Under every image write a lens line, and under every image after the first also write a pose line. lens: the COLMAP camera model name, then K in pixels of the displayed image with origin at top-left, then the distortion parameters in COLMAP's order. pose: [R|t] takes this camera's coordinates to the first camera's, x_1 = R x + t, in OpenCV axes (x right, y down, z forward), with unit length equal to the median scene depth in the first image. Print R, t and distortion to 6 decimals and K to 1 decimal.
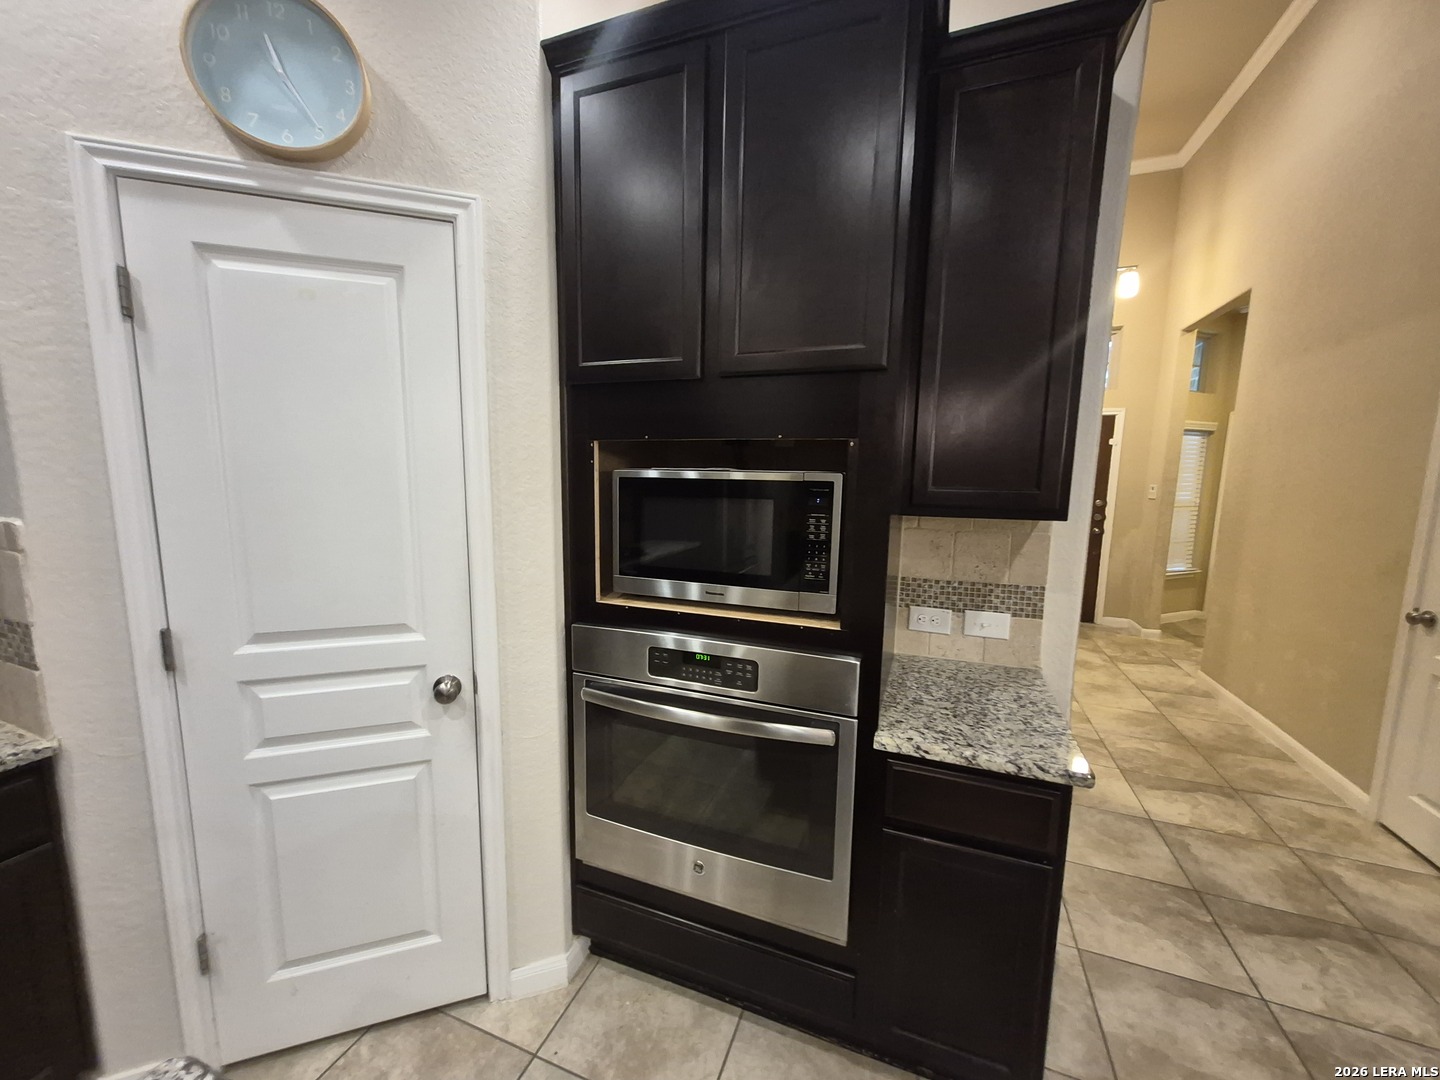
lens RADIAL K [[568.7, 0, 727.8], [0, 568.7, 528.0], [0, 0, 1]] dist [0.008866, -0.001193]
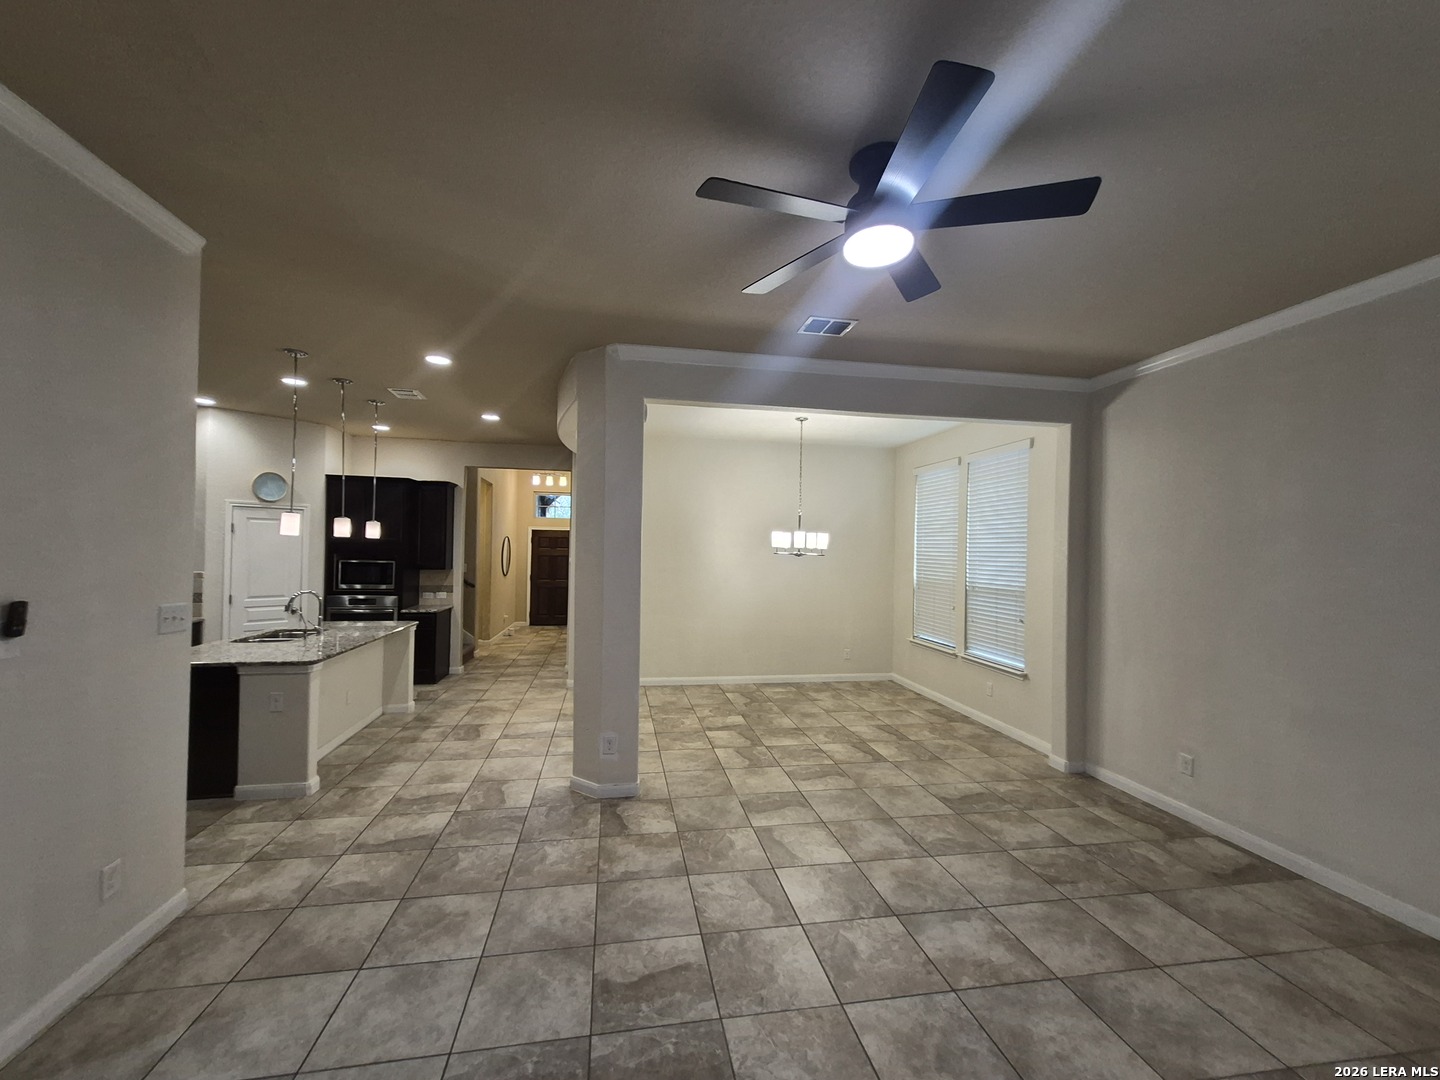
lens RADIAL K [[568.7, 0, 717.8], [0, 568.7, 544.0], [0, 0, 1]] dist [0.008866, -0.001193]
pose [[0.849682, -0.000634, 0.527295, -0.042723], [0.073982, 0.990251, -0.118024, 0.654733], [-0.522079, 0.139293, 0.841445, -5.469629]]
